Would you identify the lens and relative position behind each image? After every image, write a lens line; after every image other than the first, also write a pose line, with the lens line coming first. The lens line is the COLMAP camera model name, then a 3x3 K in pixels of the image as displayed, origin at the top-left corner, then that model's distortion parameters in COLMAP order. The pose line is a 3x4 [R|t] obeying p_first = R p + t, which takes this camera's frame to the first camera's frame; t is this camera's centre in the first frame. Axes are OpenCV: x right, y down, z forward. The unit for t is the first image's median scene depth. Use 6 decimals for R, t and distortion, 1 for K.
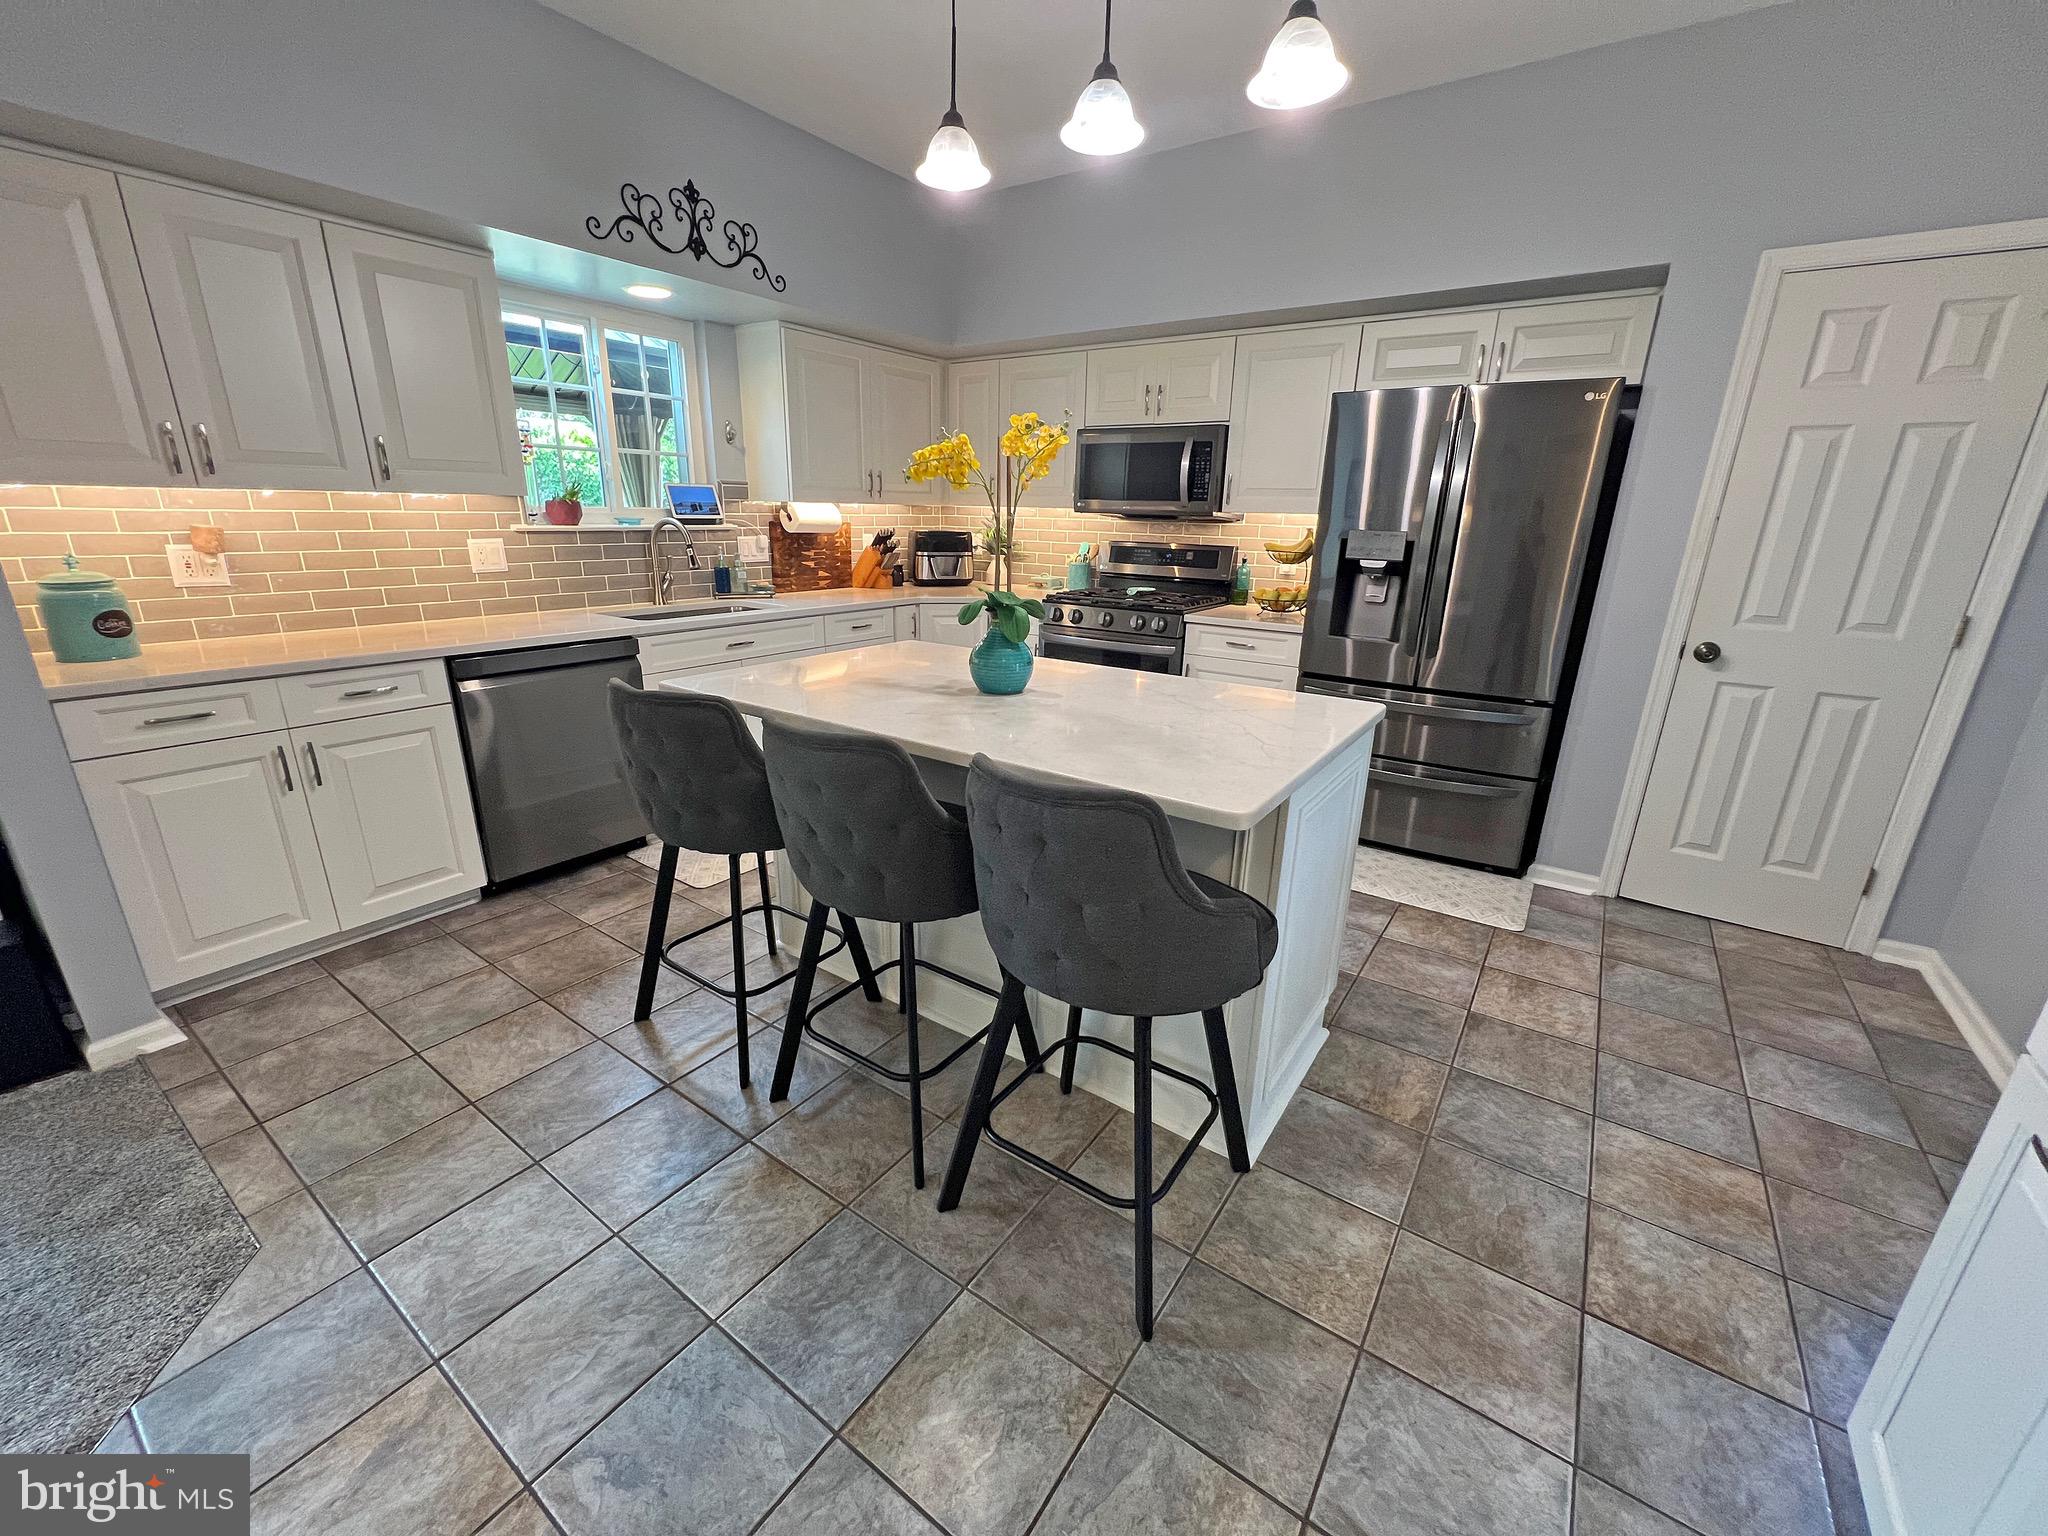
lens RADIAL K [[823.8, 0, 1020.5], [0, 823.8, 766.7], [0, 0, 1]] dist [-0.004311, 0.001372]
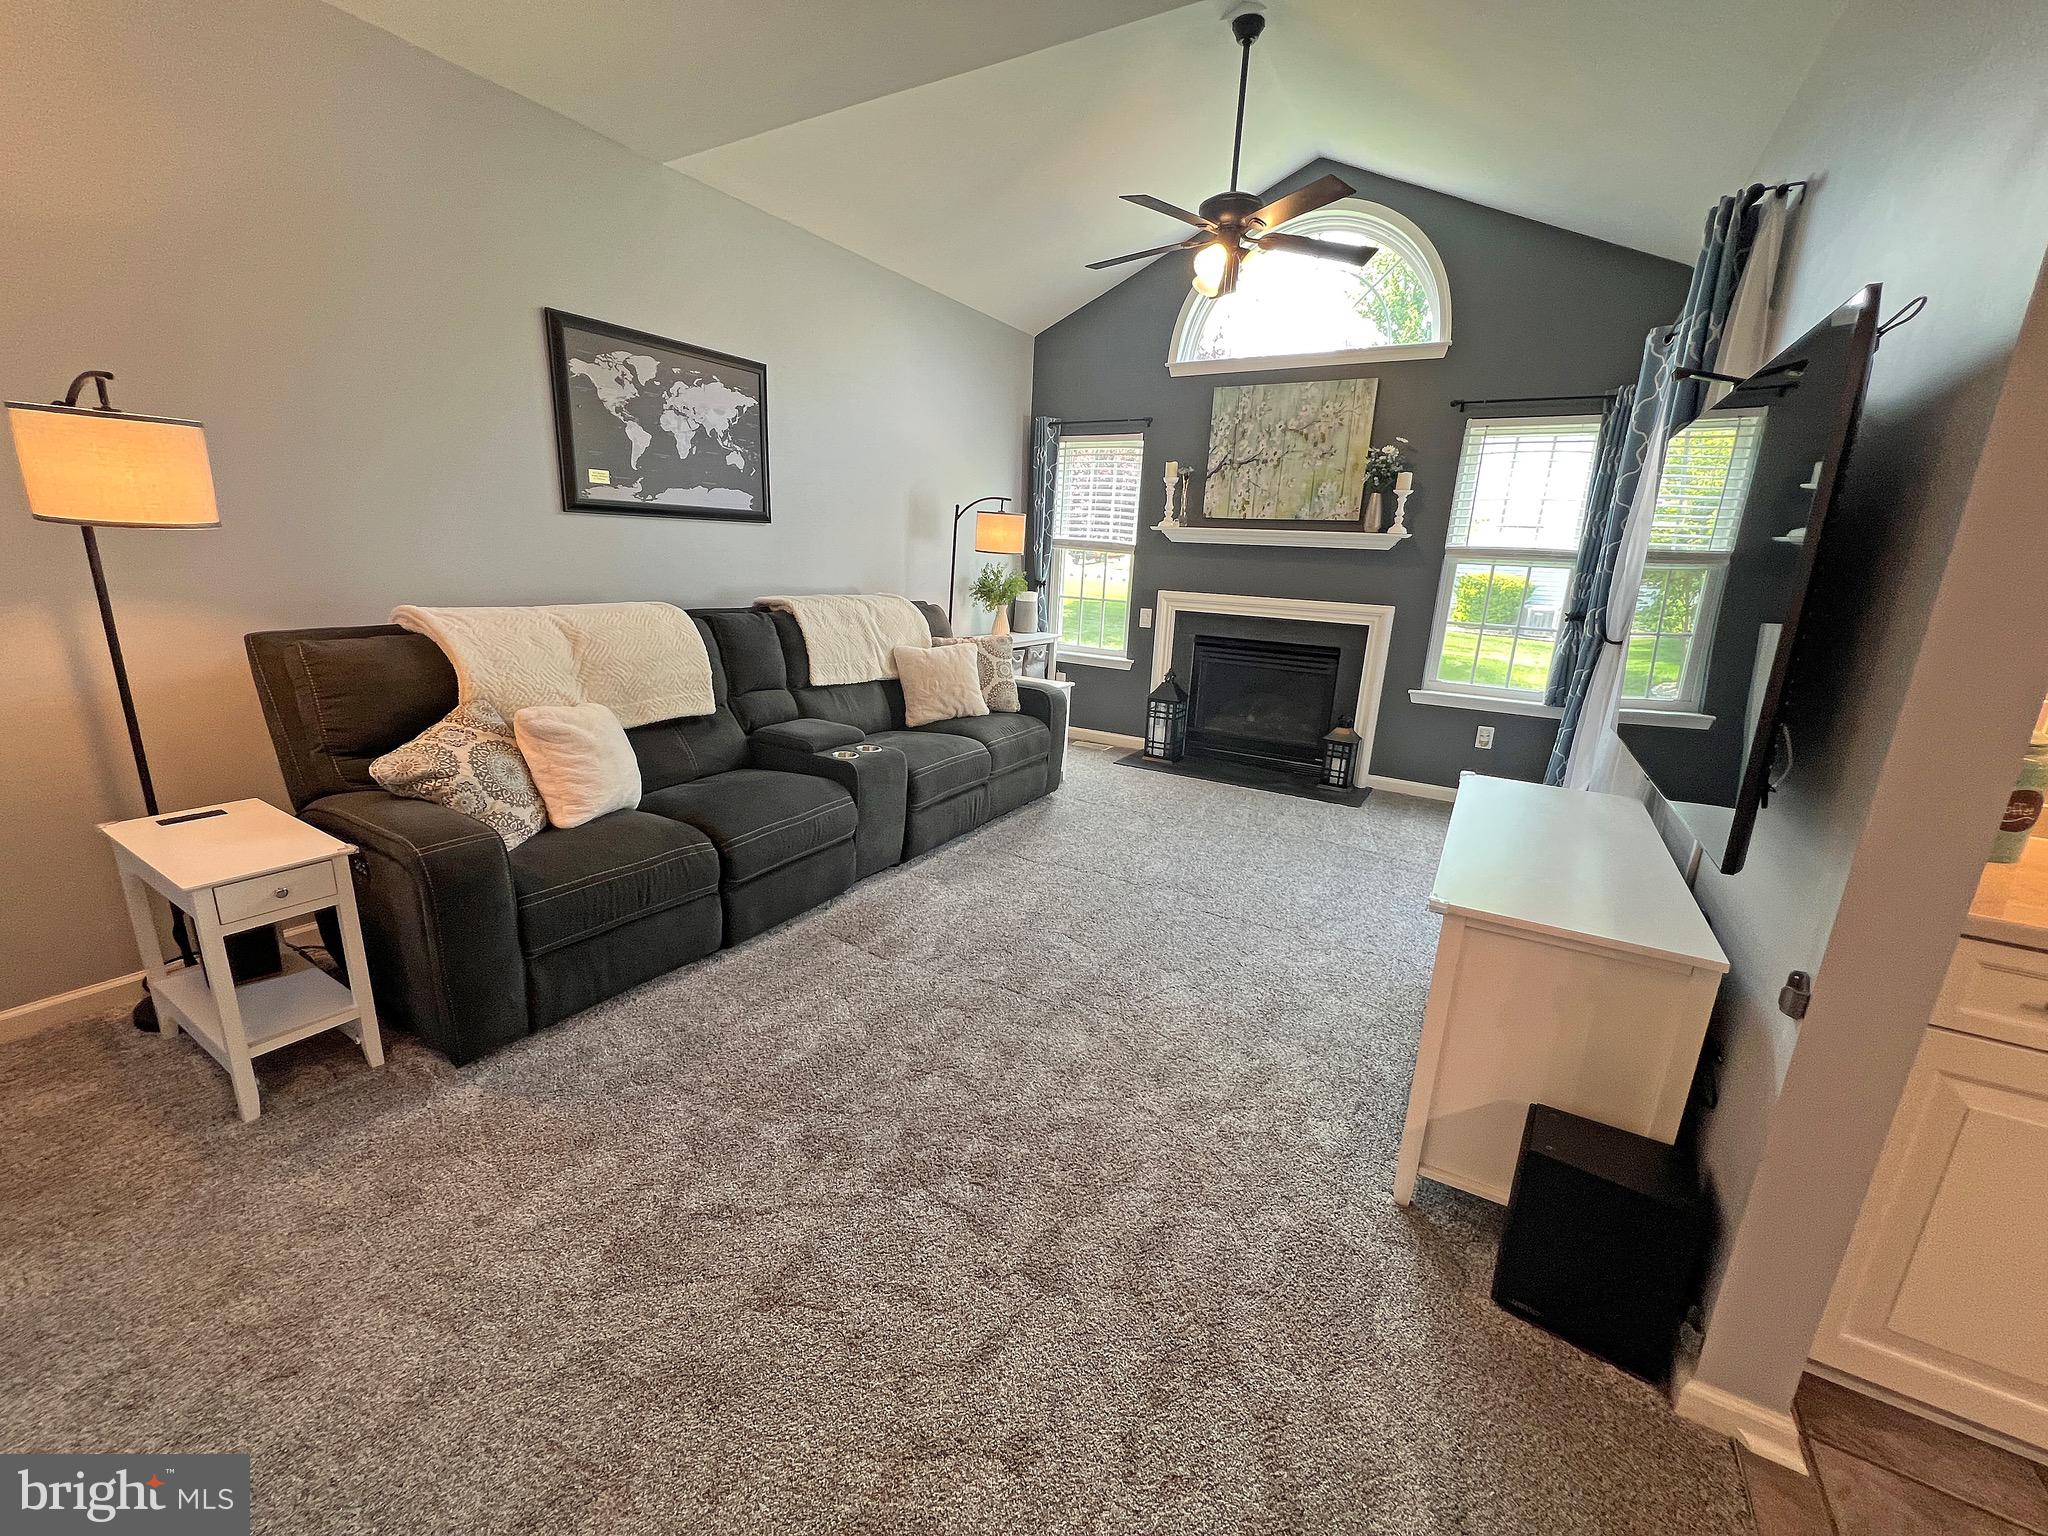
lens RADIAL K [[823.8, 0, 1017.7], [0, 823.8, 767.6], [0, 0, 1]] dist [-0.004311, 0.001372]
pose [[0.067222, 0.235592, -0.969524, -0.408994], [-0.336880, 0.920017, 0.200204, -0.053604], [0.939145, 0.313155, 0.141212, 0.138086]]
